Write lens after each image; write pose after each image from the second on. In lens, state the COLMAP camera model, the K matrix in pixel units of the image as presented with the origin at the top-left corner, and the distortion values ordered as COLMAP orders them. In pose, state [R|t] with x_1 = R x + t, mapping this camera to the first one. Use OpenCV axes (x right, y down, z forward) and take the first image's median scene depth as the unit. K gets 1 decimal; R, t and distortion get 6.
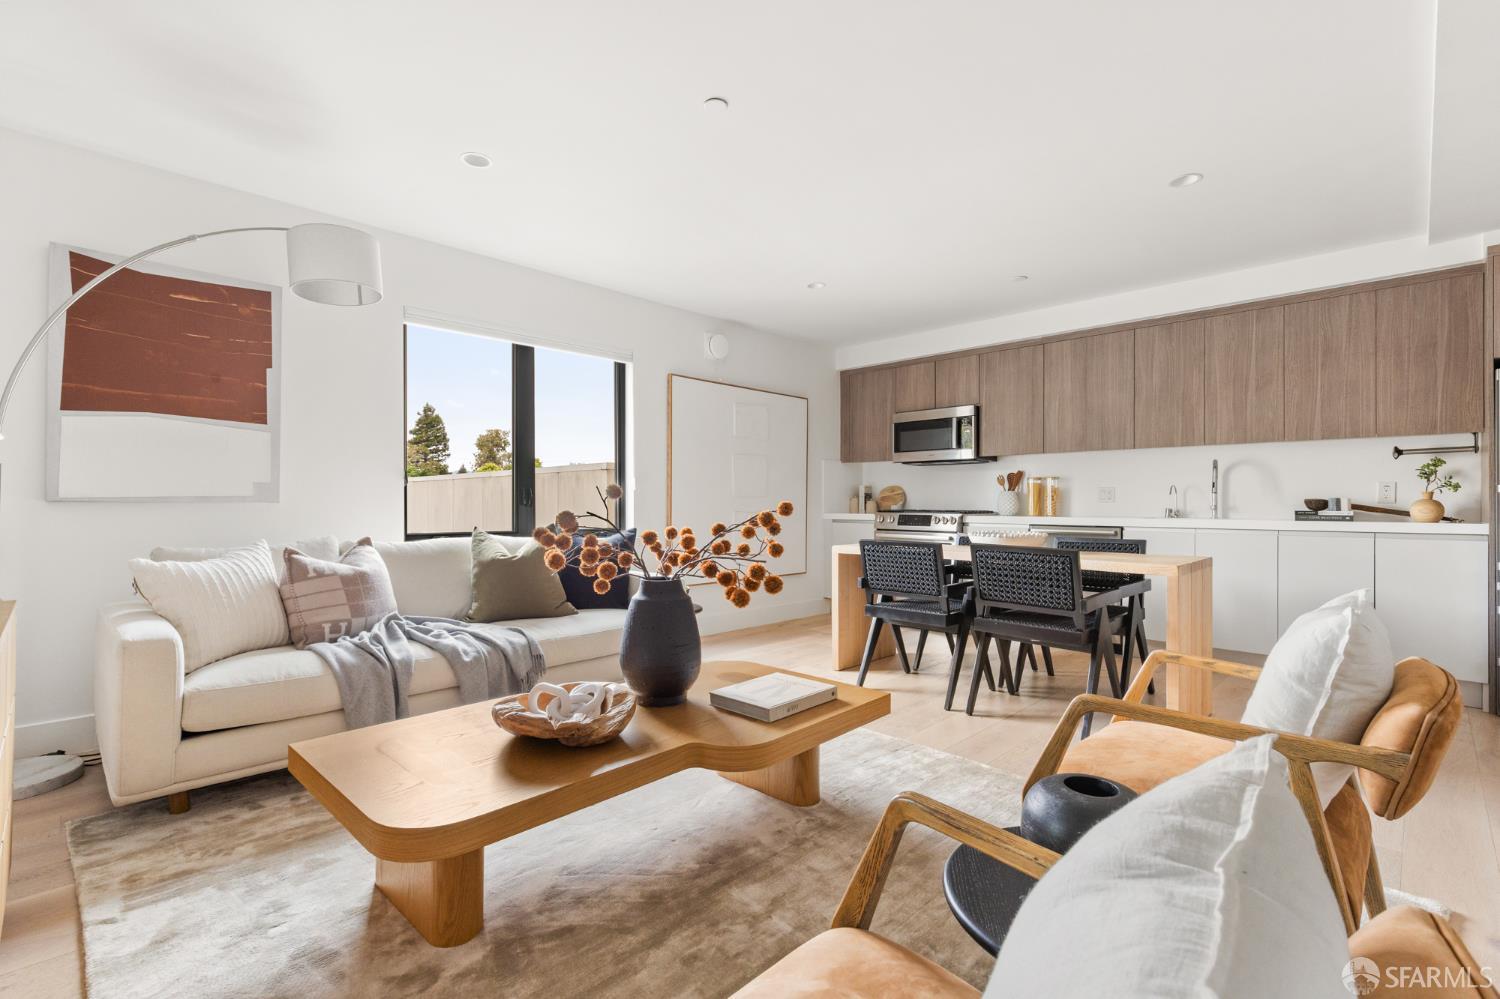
lens RADIAL K [[674.0, 0, 750.0], [0, 674.0, 499.5], [0, 0, 1]] dist [0.003140, 0.000418]
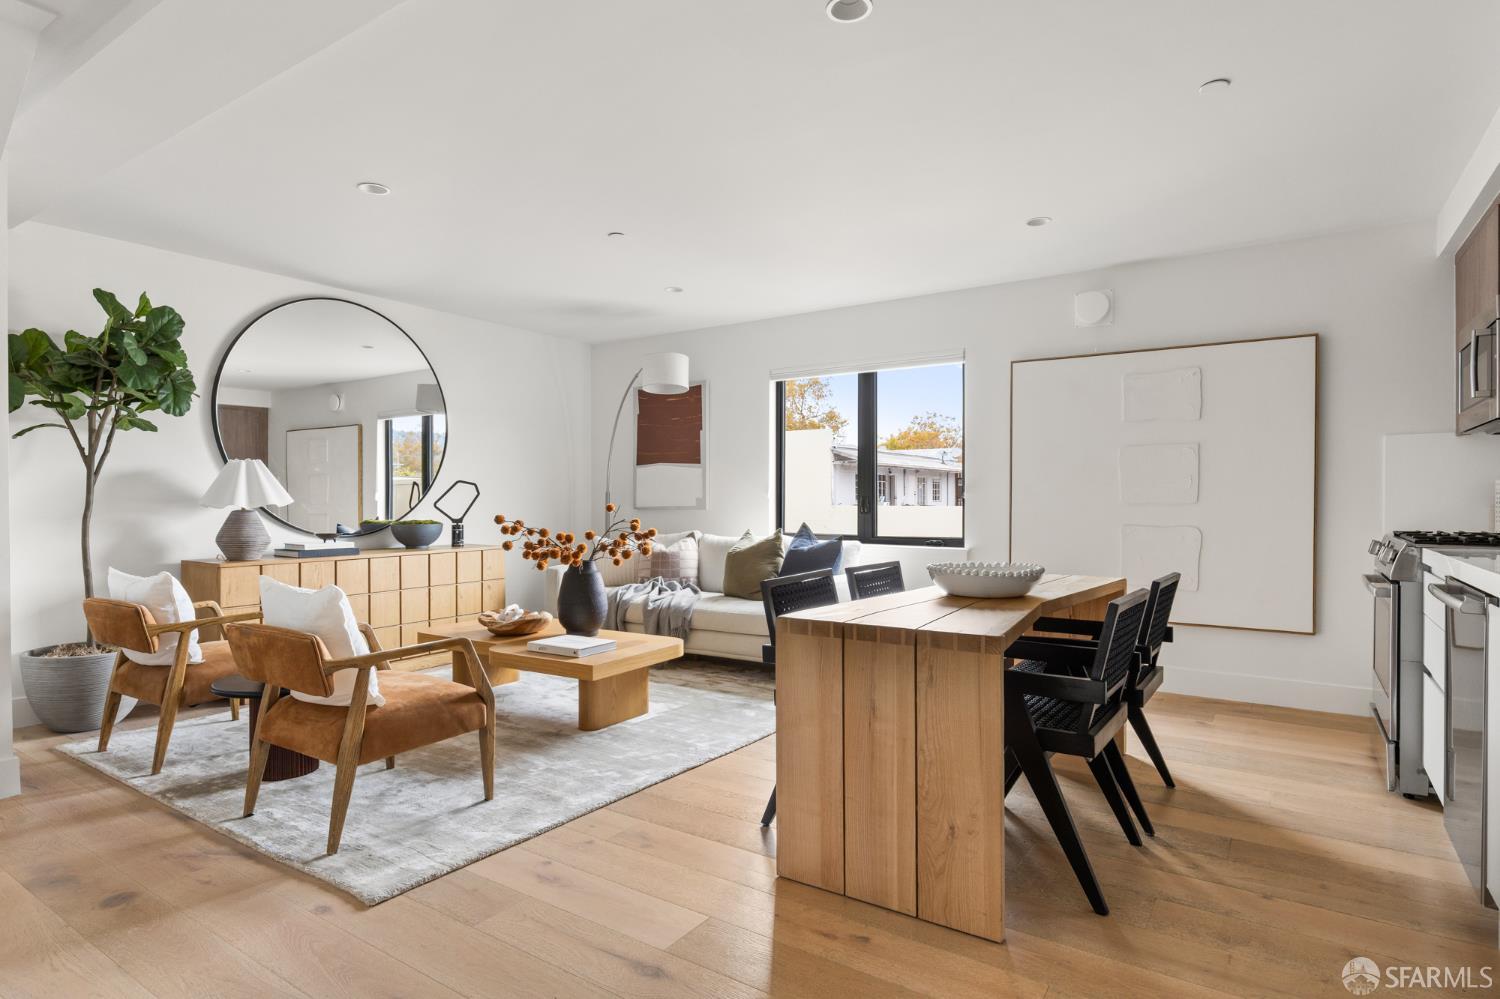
lens RADIAL K [[821.2, 0, 750.0], [0, 821.2, 499.5], [0, 0, 1]] dist [0.000617, 0.000139]
pose [[0.177858, -0.000925, -0.984056, 0.904855], [0.006371, 0.999980, 0.000212, -0.015127], [0.984035, -0.006307, 0.177861, 0.514417]]
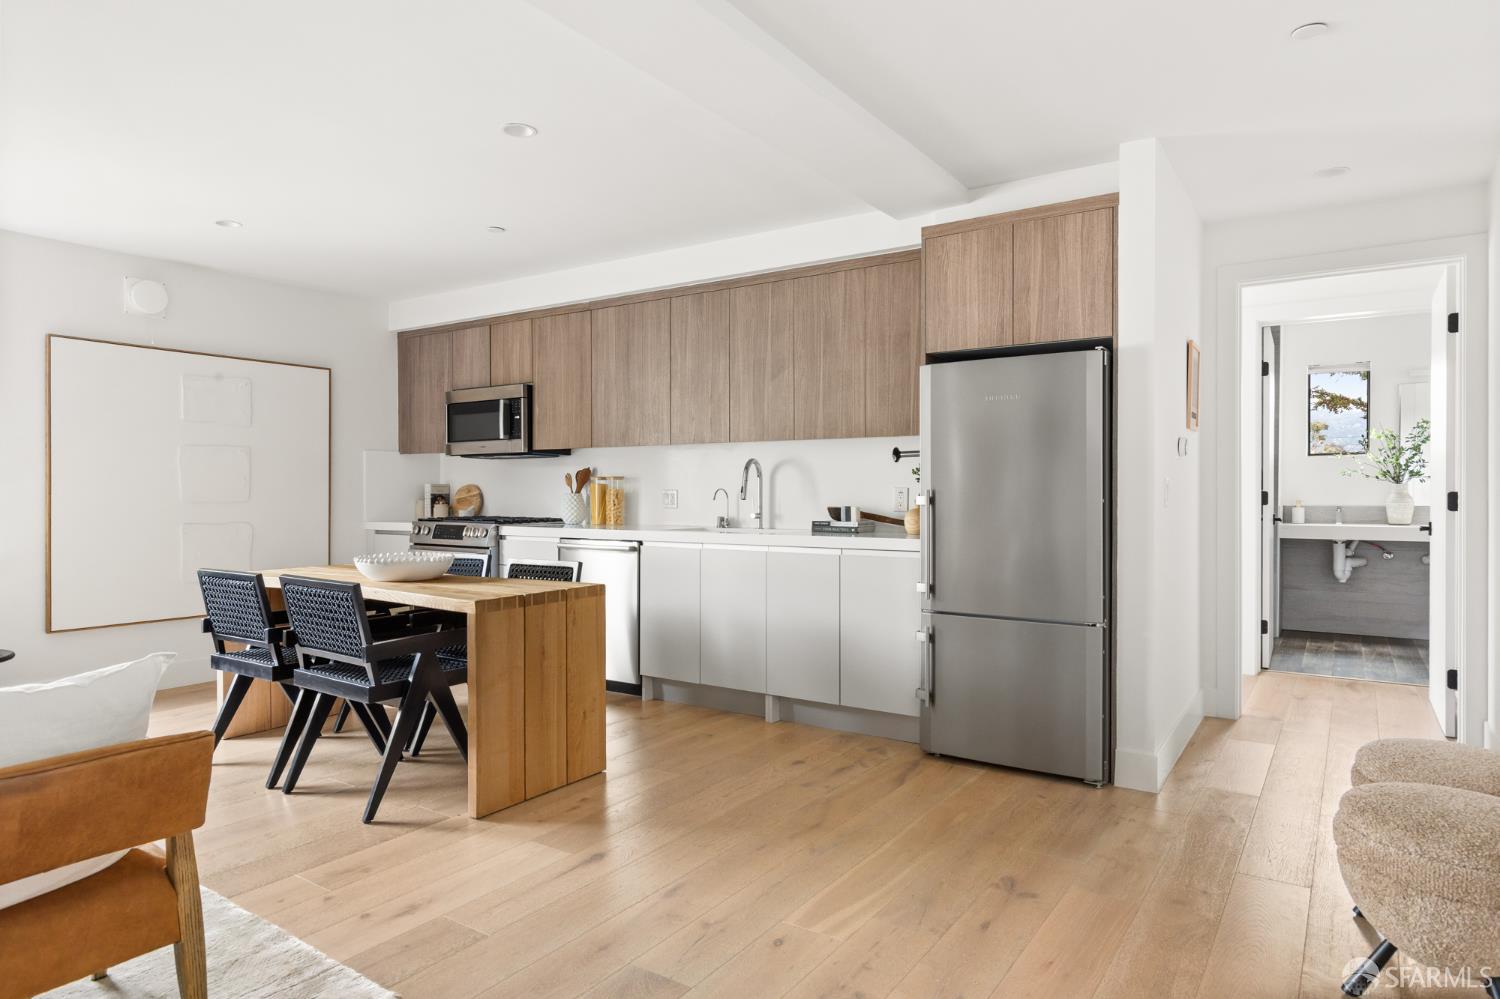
lens RADIAL K [[904.4, 0, 750.0], [0, 904.4, 499.5], [0, 0, 1]] dist [0.020246, 0.000031]
pose [[0.983264, -0.007725, 0.182022, 0.464332], [0.004368, 0.999813, 0.018835, -0.028807], [-0.182134, -0.017724, 0.983114, -0.096465]]
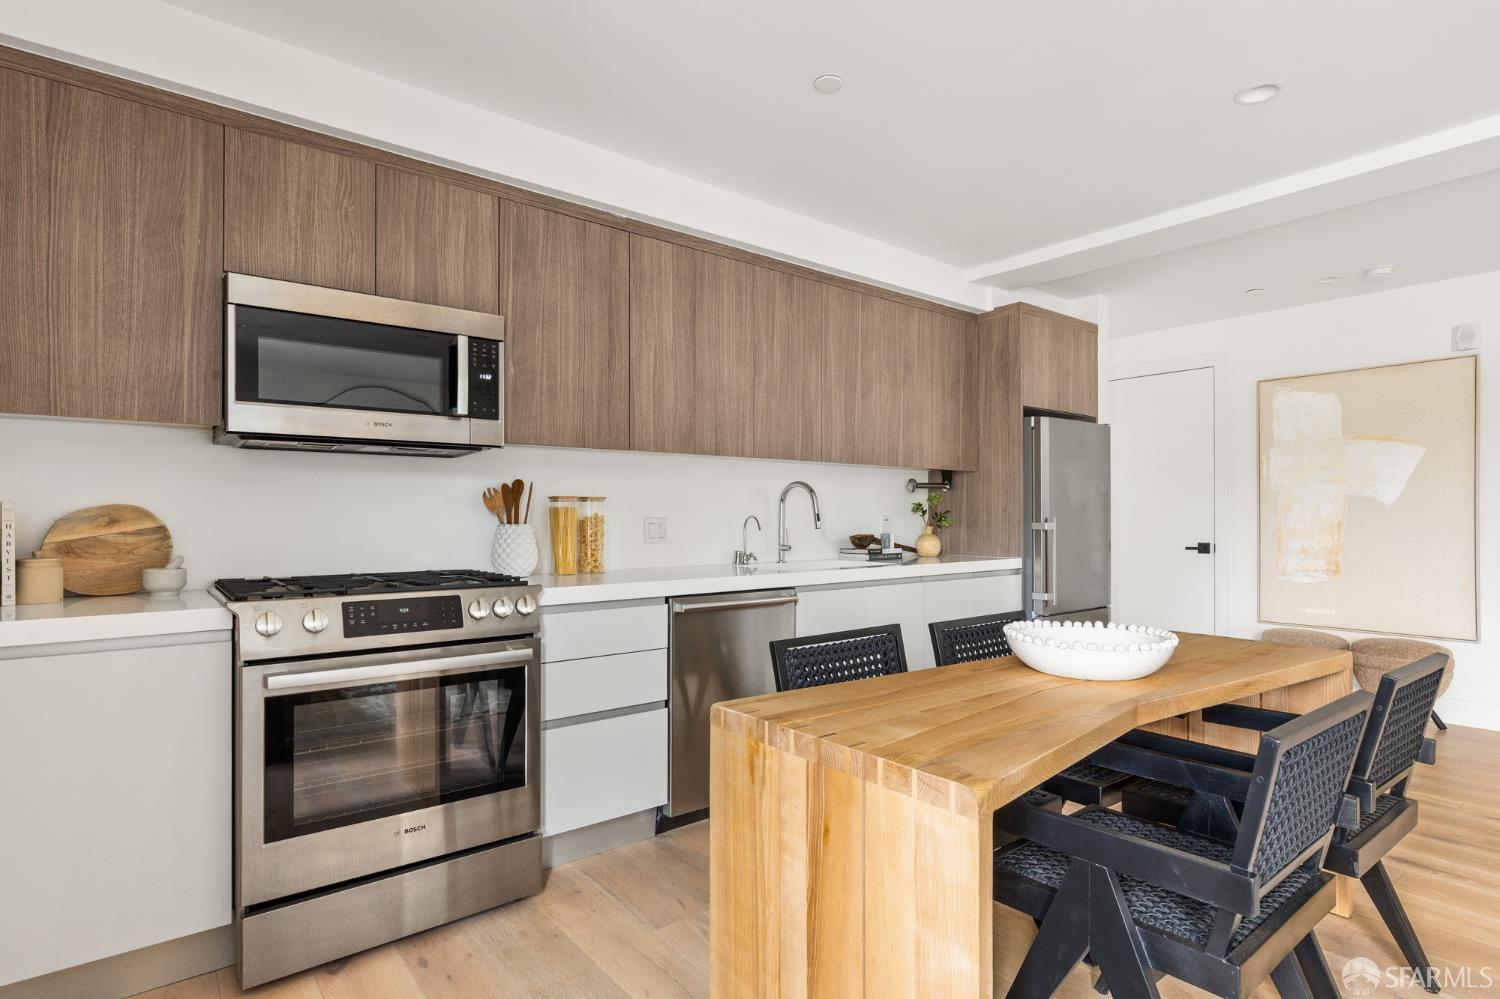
lens RADIAL K [[804.0, 0, 750.0], [0, 804.0, 499.5], [0, 0, 1]] dist [0.000343, 0.000653]
pose [[0.095302, 0.010835, 0.995389, -0.163741], [-0.008887, 0.999910, -0.010034, -0.029224], [-0.995409, -0.007890, 0.095390, 0.934227]]
